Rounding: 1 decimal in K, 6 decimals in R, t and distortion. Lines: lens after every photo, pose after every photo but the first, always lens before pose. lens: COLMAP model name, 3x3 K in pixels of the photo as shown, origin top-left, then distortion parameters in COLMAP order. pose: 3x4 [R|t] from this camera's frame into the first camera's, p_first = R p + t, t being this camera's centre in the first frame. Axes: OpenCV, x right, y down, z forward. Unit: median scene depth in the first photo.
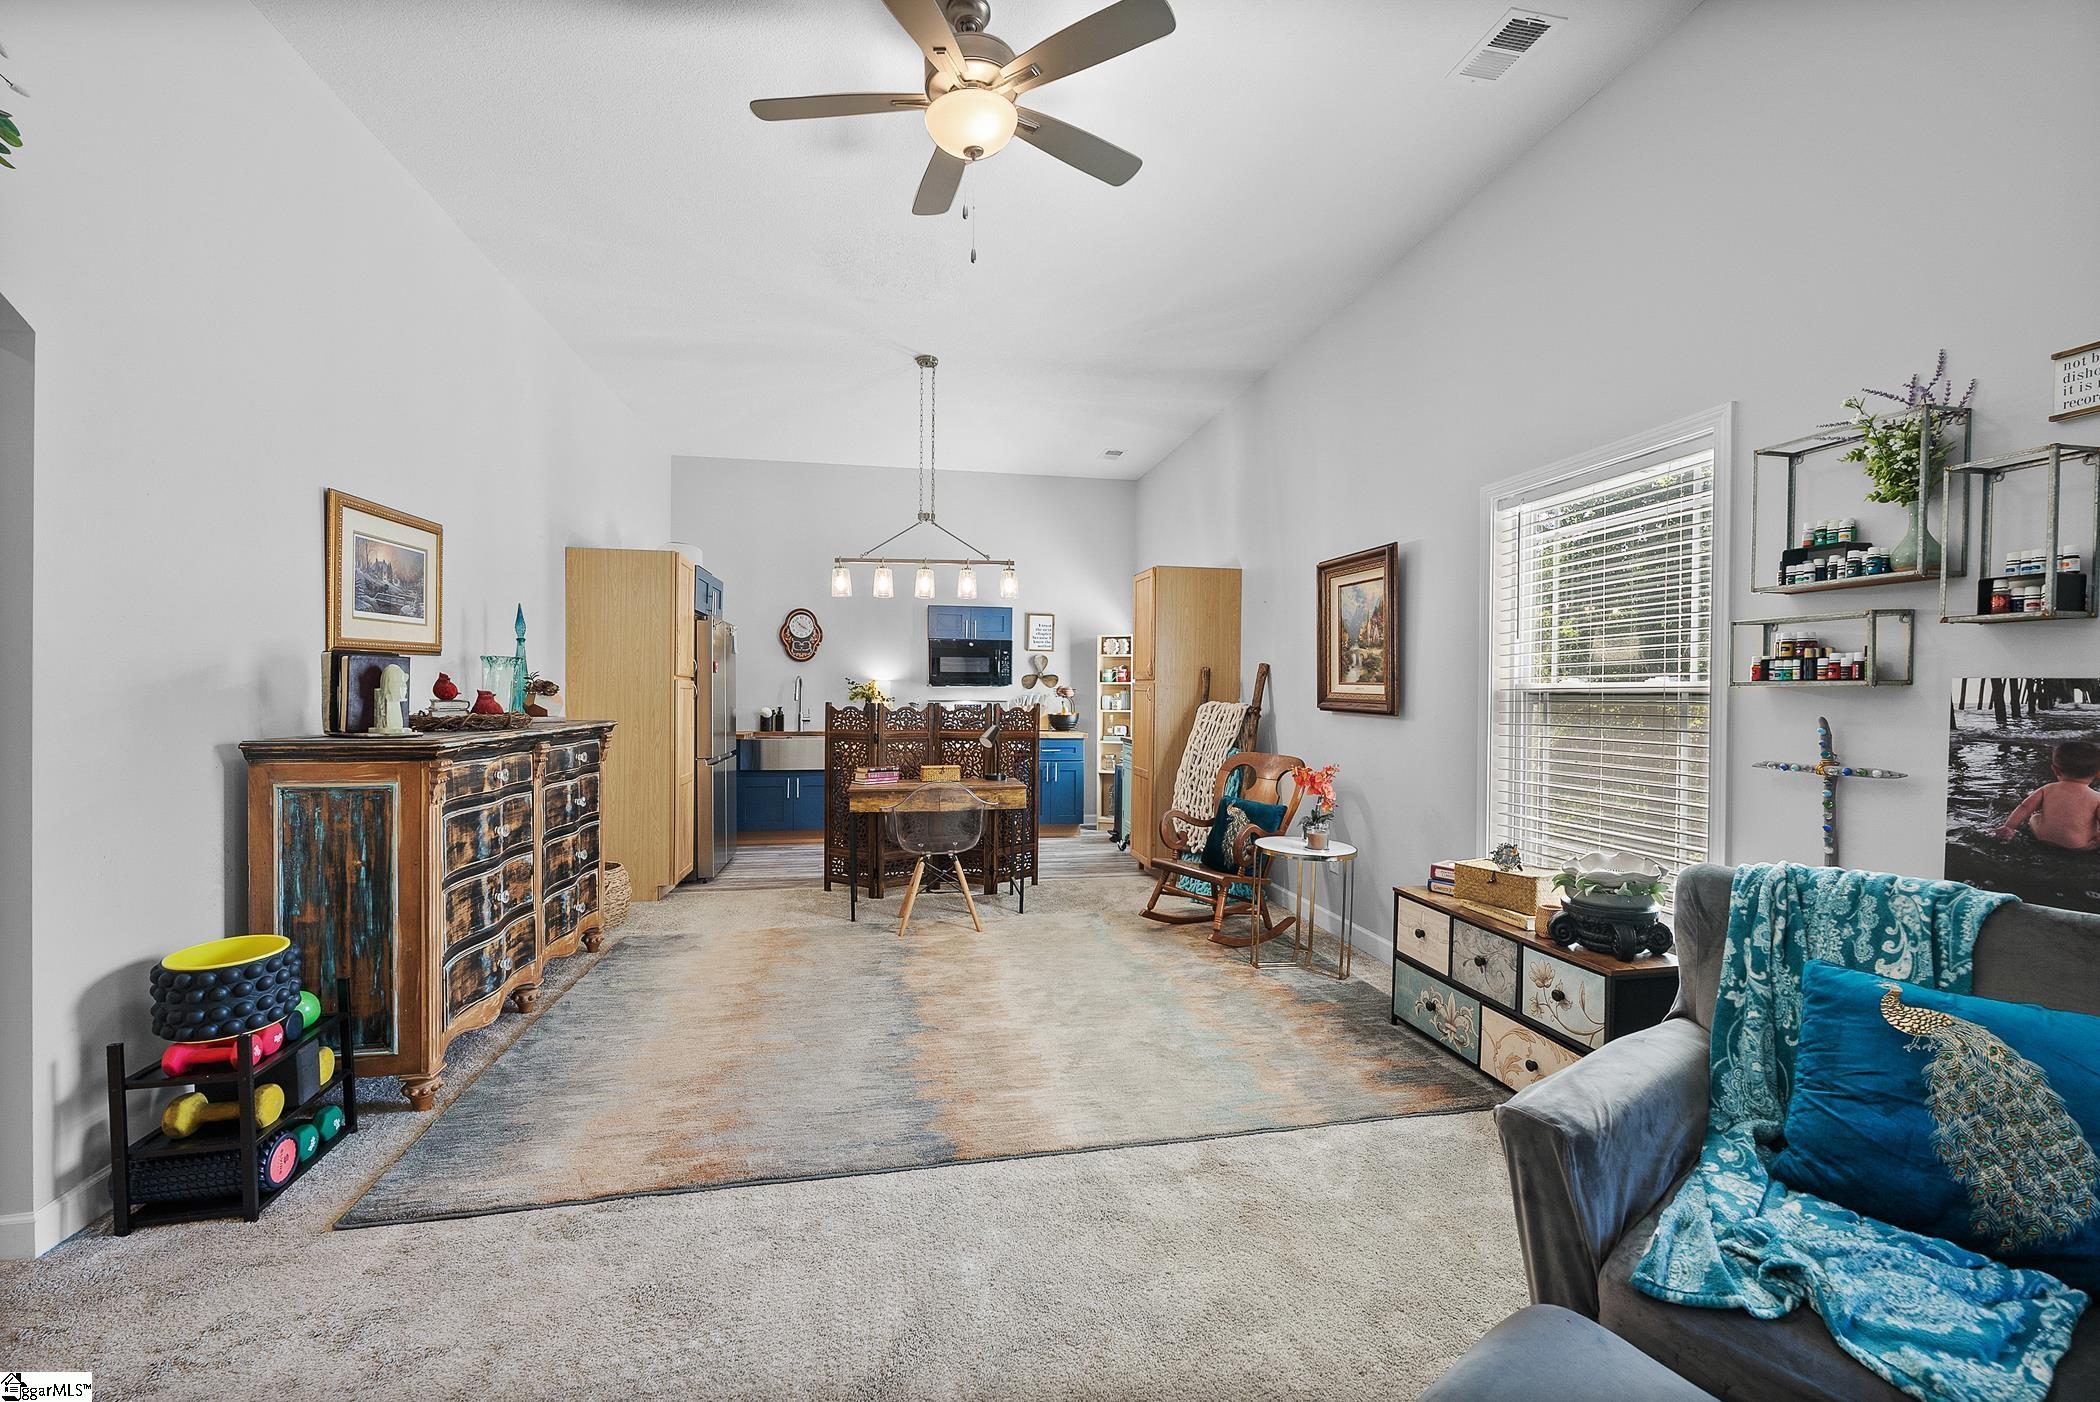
lens RADIAL K [[847.5, 0, 1043.1], [0, 847.5, 696.9], [0, 0, 1]] dist [0.002026, -0.000340]
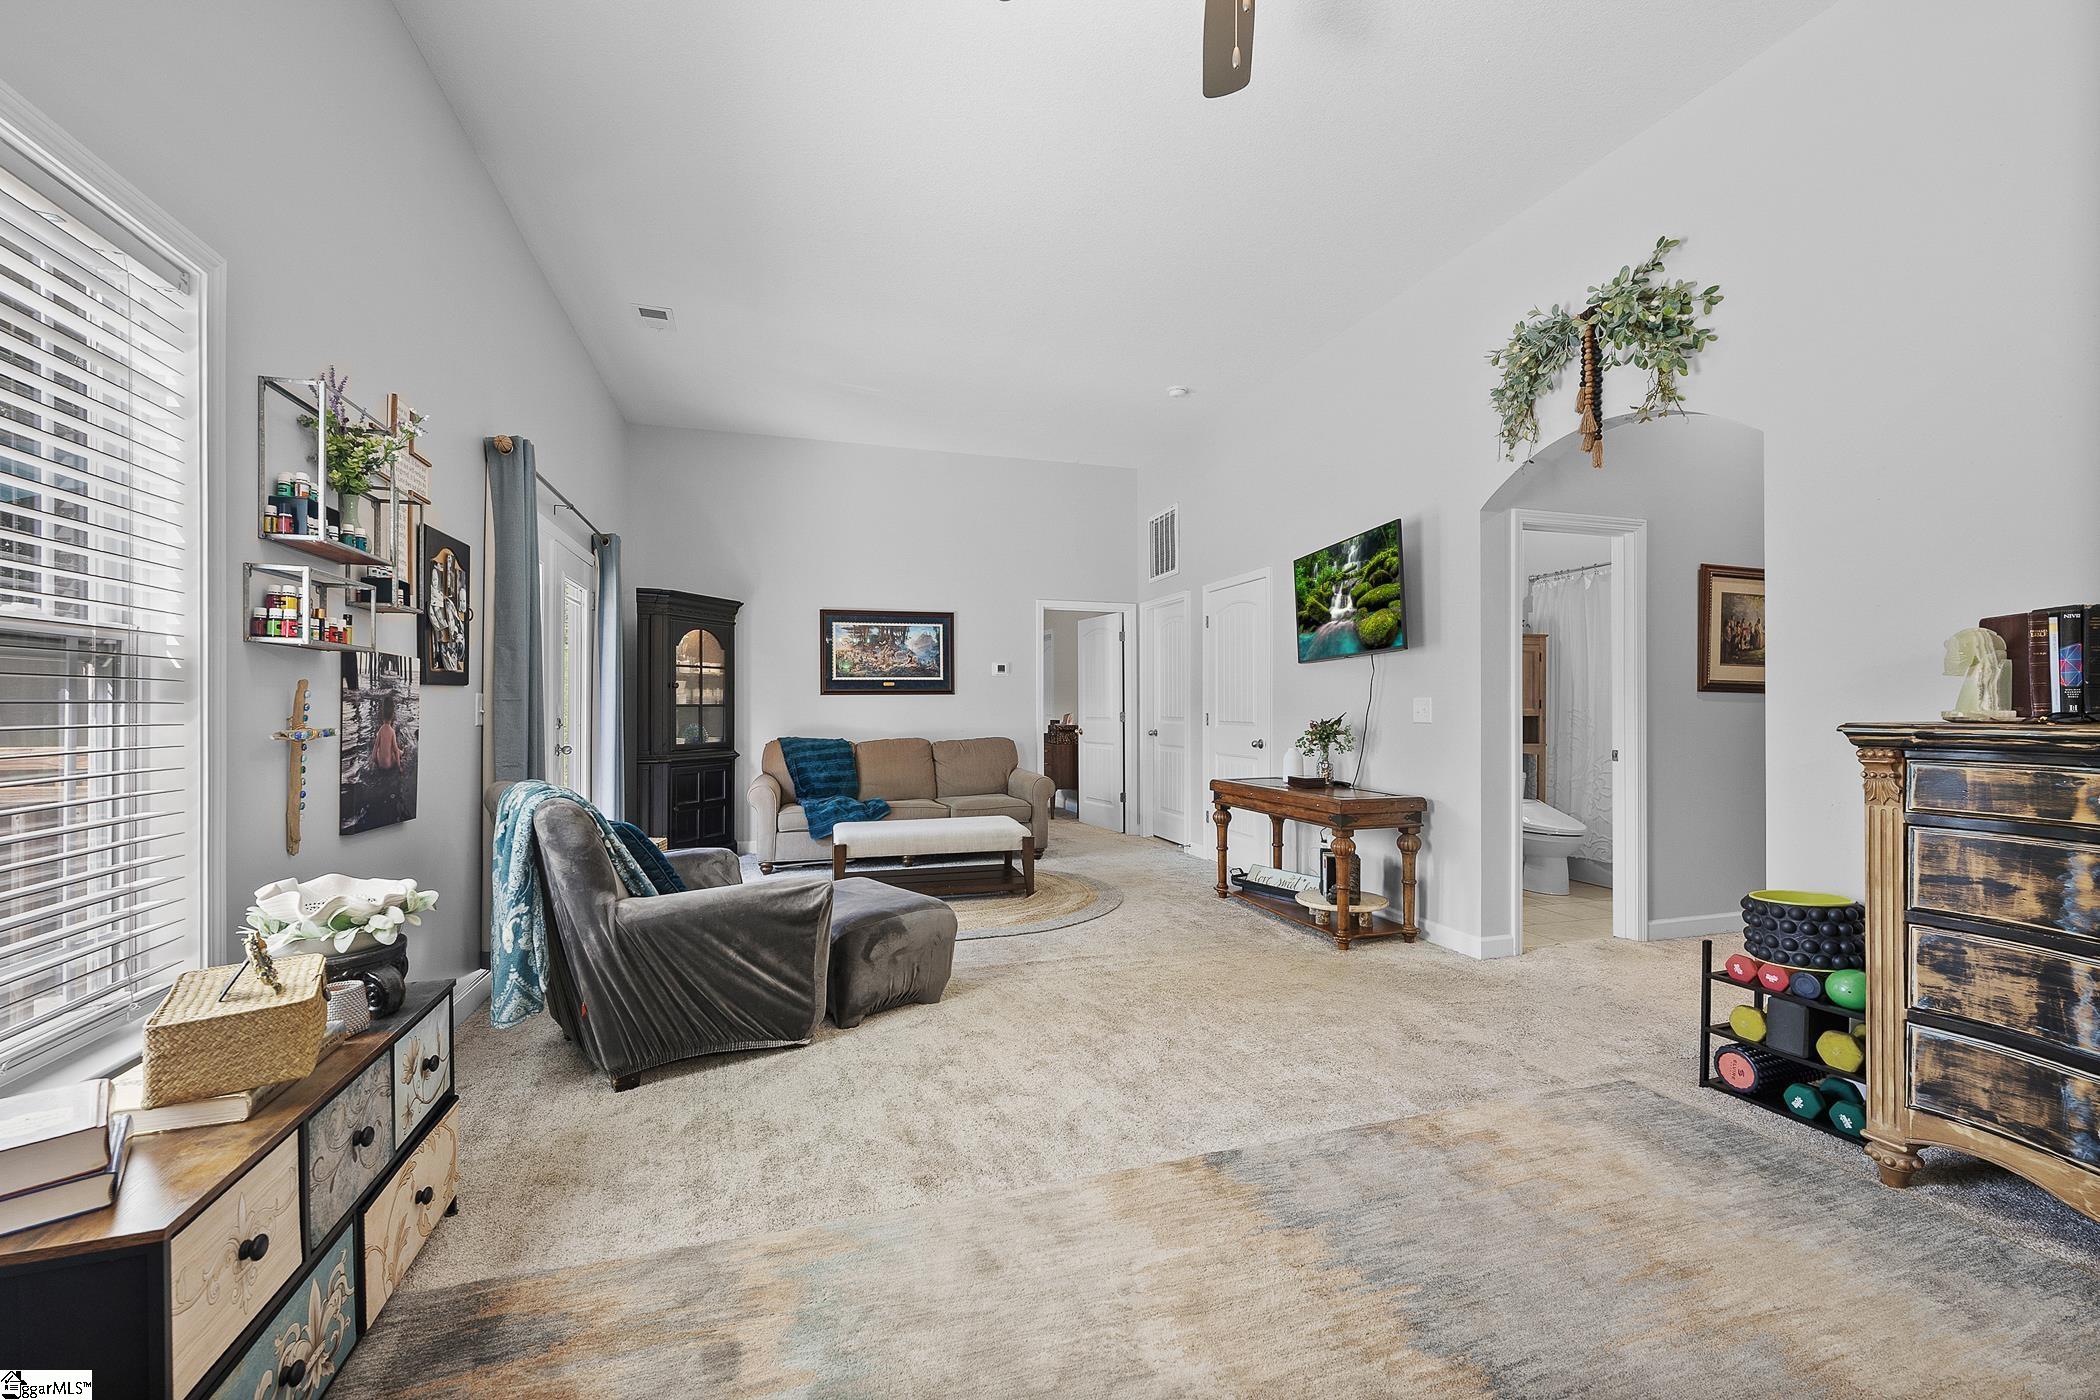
lens RADIAL K [[847.5, 0, 1058.9], [0, 847.5, 708.2], [0, 0, 1]] dist [0.002026, -0.000340]
pose [[-0.993130, 0.004834, -0.116918, 0.089588], [0.003420, 0.999919, 0.012295, 0.023115], [0.116968, 0.011810, -0.993065, 1.019100]]
